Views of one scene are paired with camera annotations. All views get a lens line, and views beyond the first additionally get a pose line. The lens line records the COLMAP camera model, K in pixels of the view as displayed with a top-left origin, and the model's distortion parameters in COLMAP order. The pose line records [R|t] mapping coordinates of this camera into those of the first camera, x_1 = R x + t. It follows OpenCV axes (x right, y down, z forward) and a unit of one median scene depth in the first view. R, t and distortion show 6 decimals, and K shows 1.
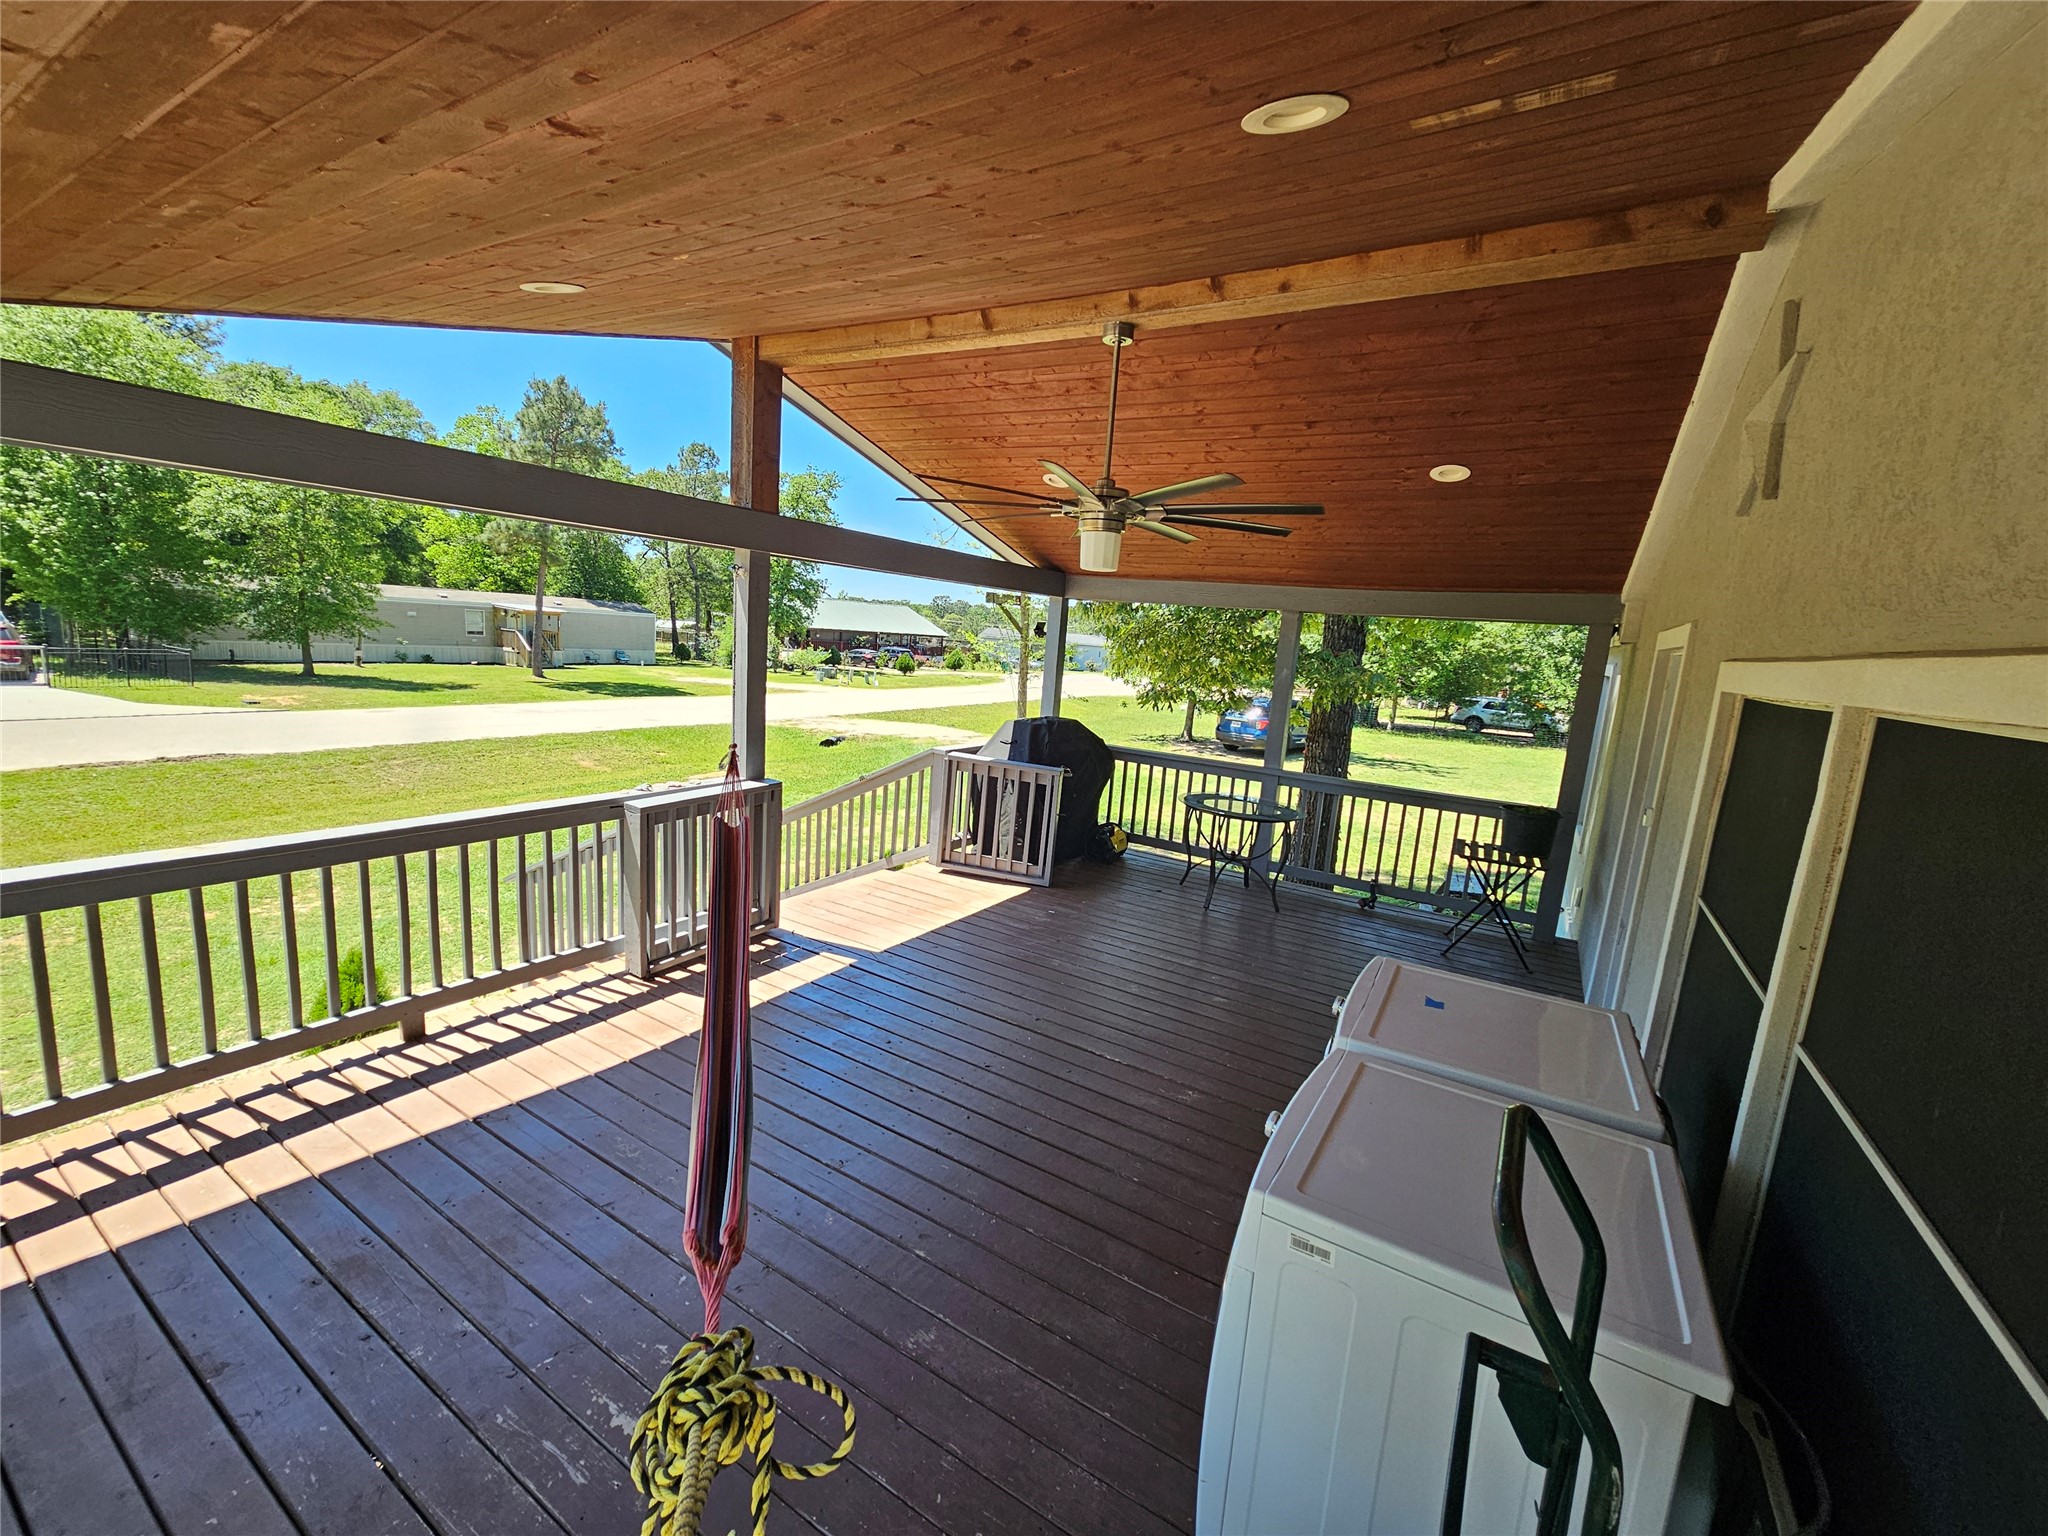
lens RADIAL K [[835.8, 0, 1030.0], [0, 835.8, 768.6], [0, 0, 1]] dist [-0.001711, -0.000360]
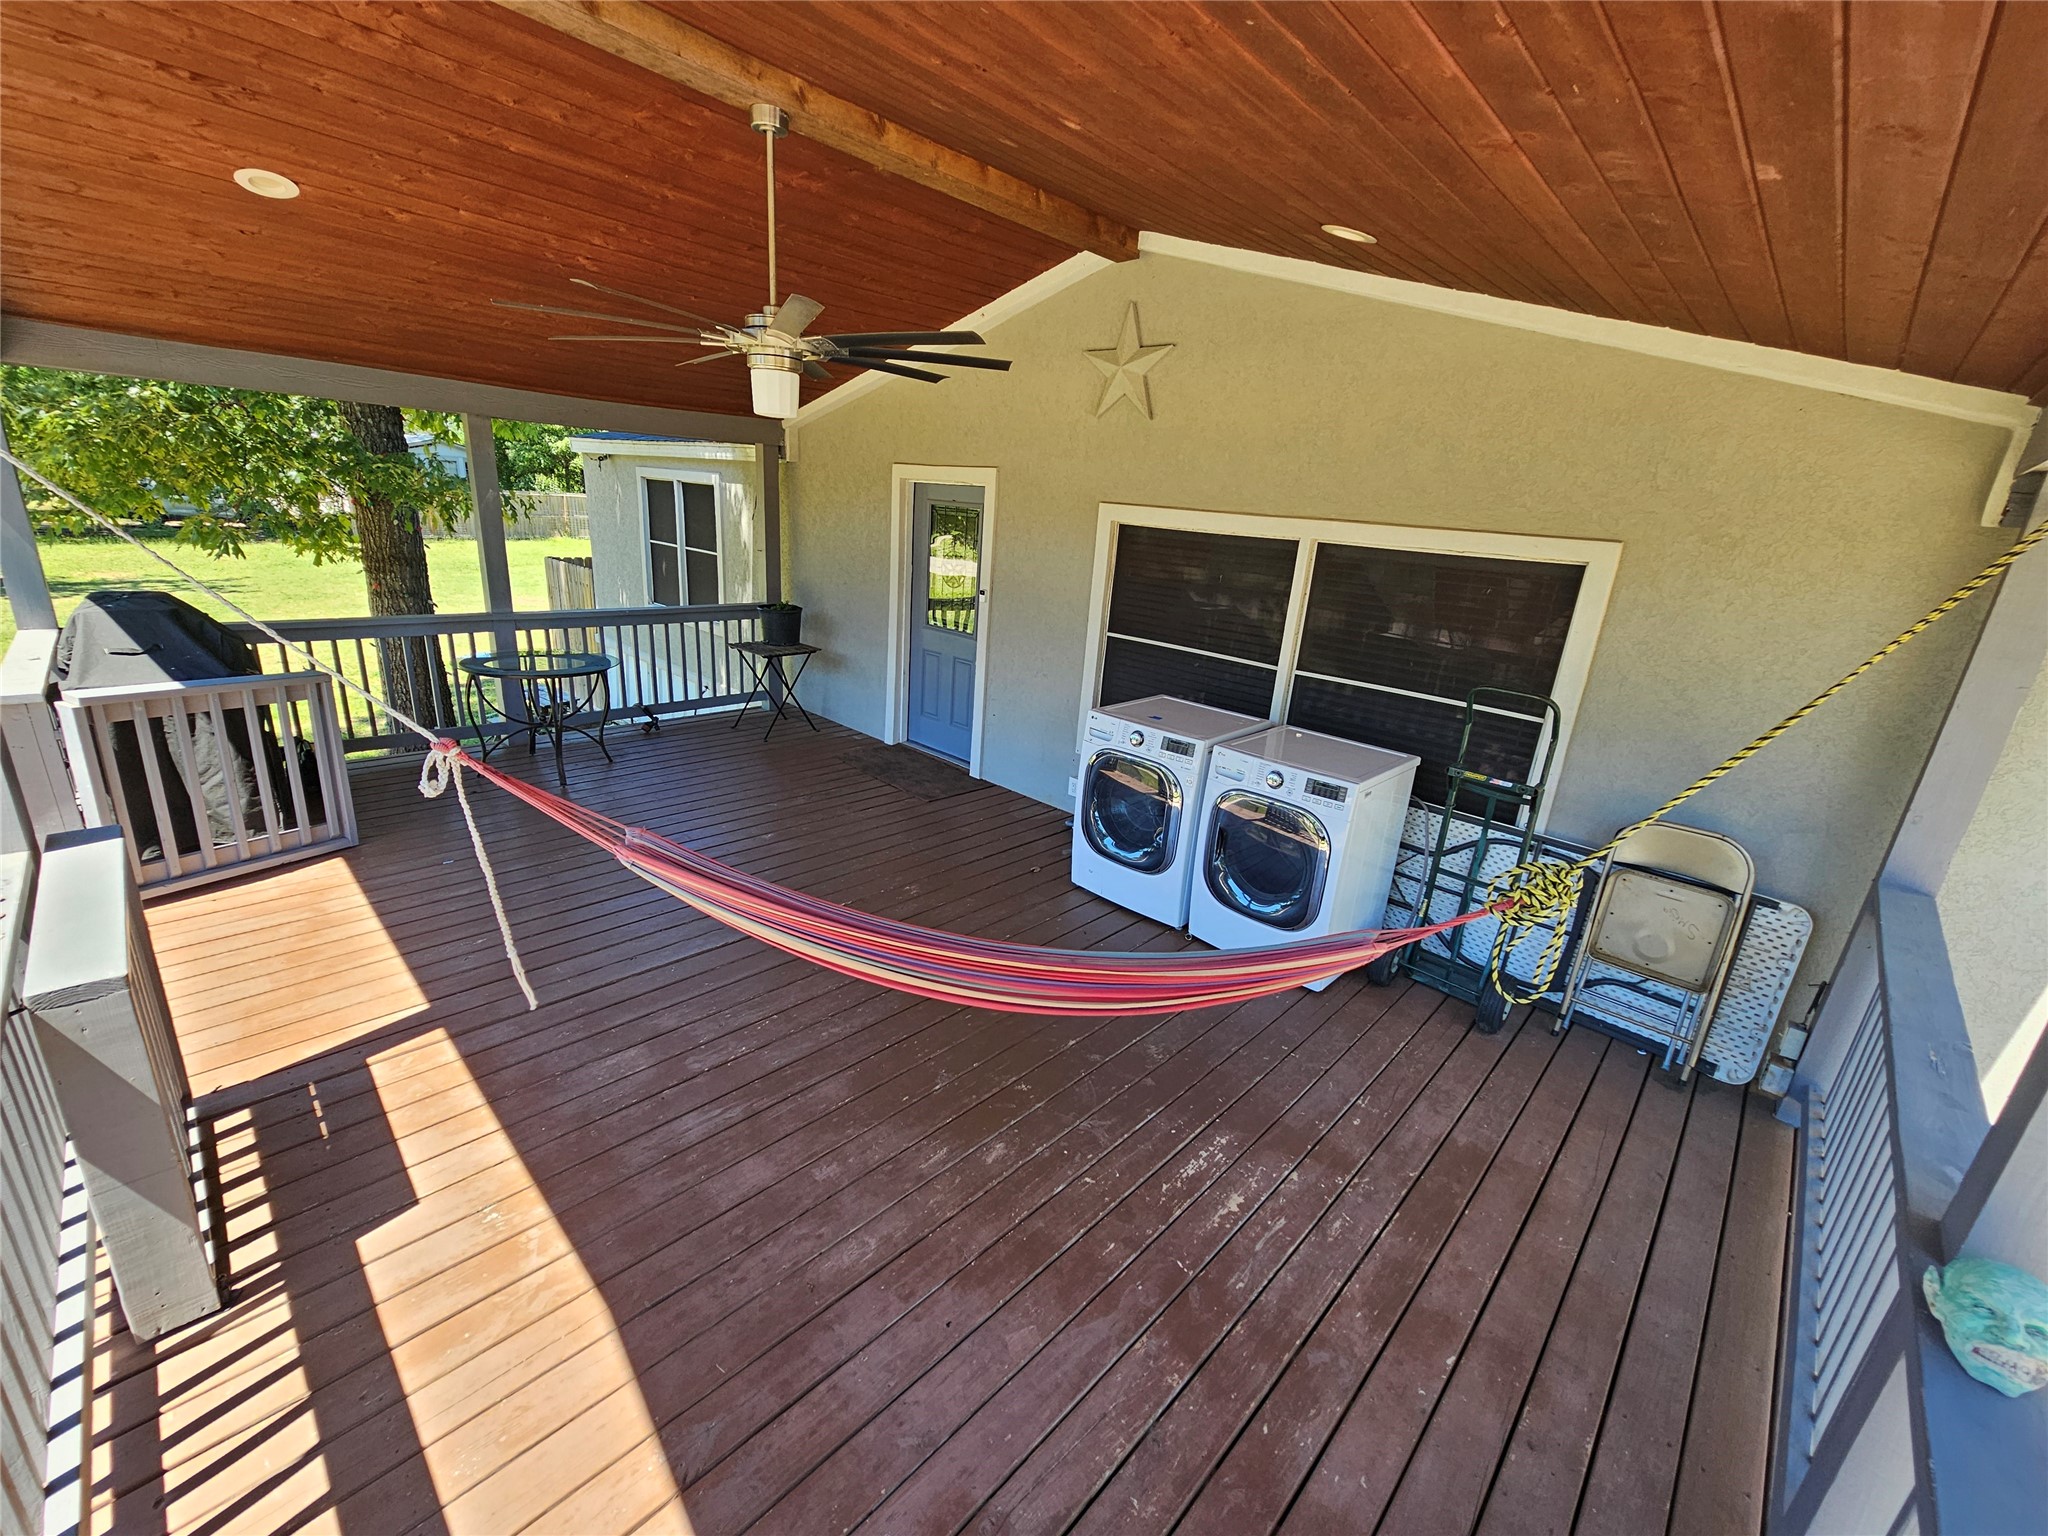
lens RADIAL K [[835.8, 0, 1025.2], [0, 835.8, 769.8], [0, 0, 1]] dist [-0.001711, -0.000360]
pose [[0.216675, -0.352509, 0.910379, -0.595749], [0.100613, 0.935630, 0.338340, -0.118431], [-0.971045, 0.018287, 0.238194, 0.400312]]
